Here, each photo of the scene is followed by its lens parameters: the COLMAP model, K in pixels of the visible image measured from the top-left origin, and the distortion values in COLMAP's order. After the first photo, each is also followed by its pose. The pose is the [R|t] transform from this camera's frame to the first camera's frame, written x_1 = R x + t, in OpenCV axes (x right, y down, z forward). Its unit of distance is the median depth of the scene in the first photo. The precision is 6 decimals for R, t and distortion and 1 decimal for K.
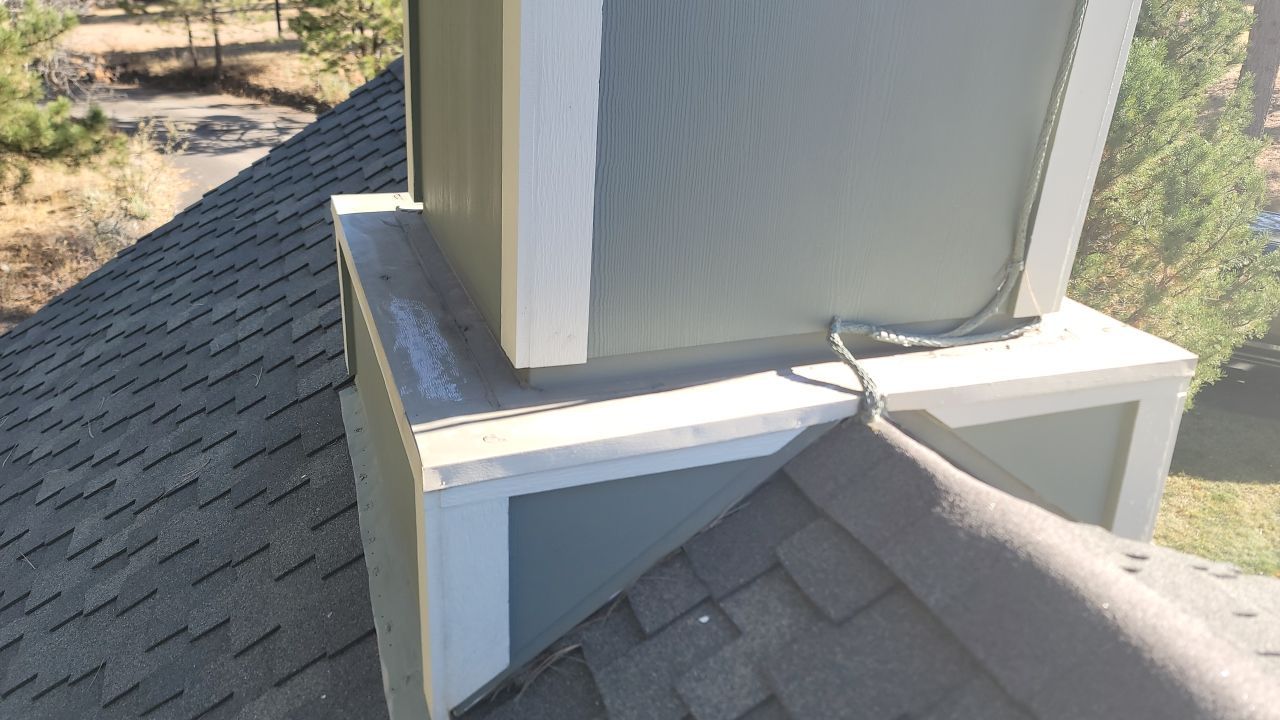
lens RADIAL K [[968.8, 0, 624.4], [0, 968.8, 390.2], [0, 0, 1]] dist [0.097058, -0.091098]
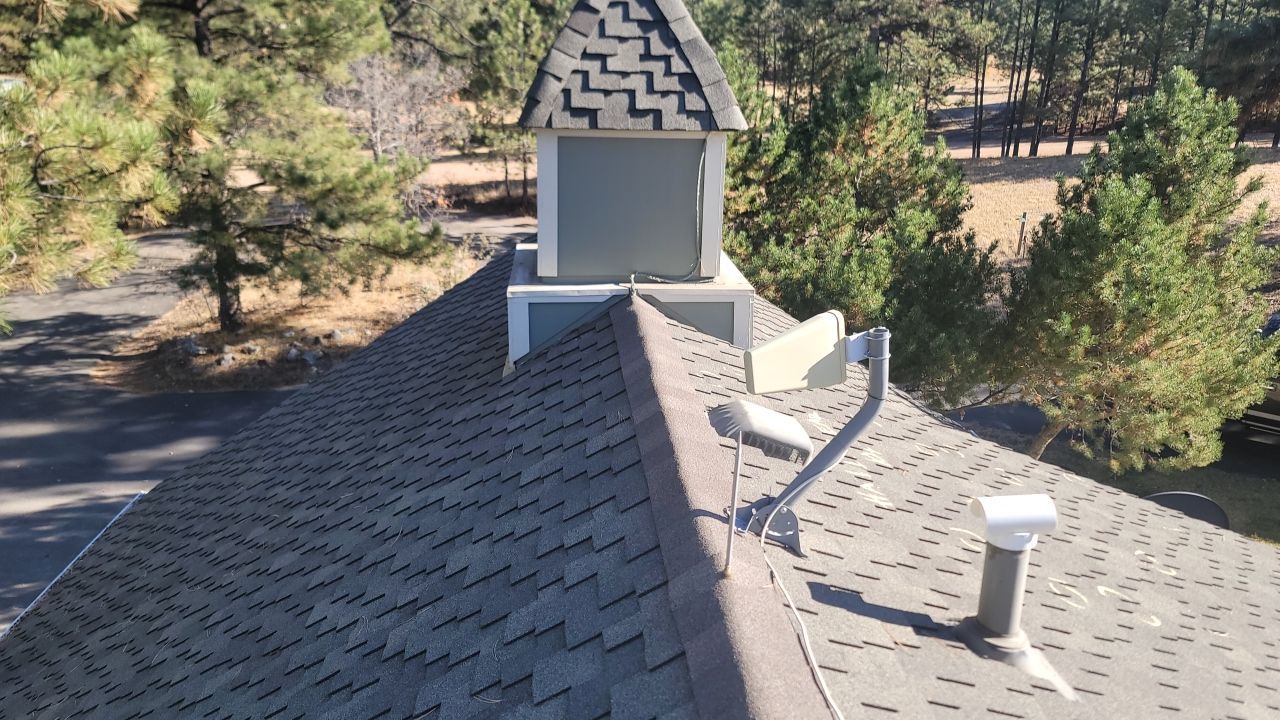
lens RADIAL K [[962.0, 0, 639.4], [0, 962.0, 425.5], [0, 0, 1]] dist [0.120932, -0.081940]
pose [[0.964121, 0.060367, -0.258507, 0.109986], [-0.081518, 0.994076, -0.071889, 0.068320], [0.252636, 0.090383, 0.963331, -0.213064]]
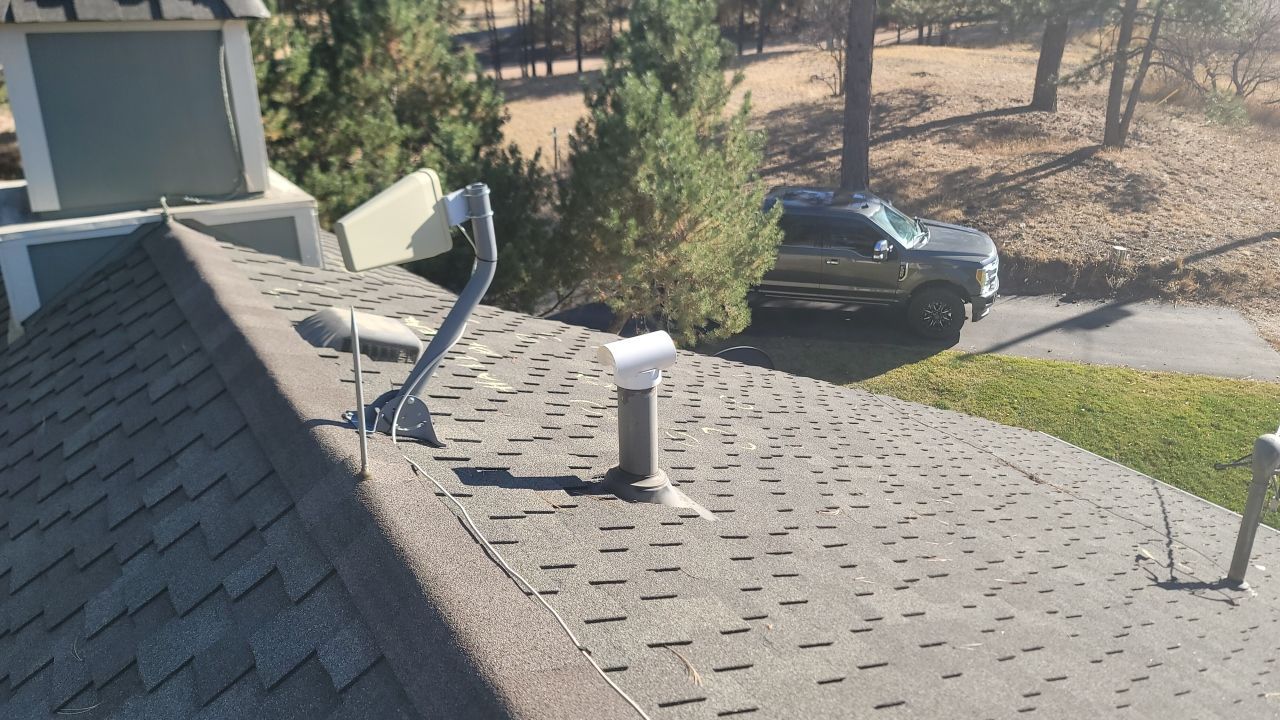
lens RADIAL K [[968.8, 0, 624.4], [0, 968.8, 390.2], [0, 0, 1]] dist [0.097058, -0.091098]
pose [[0.981080, -0.125621, 0.147311, 0.102033], [0.132799, 0.990339, -0.039912, 0.078139], [-0.140874, 0.058720, 0.988285, -0.199861]]
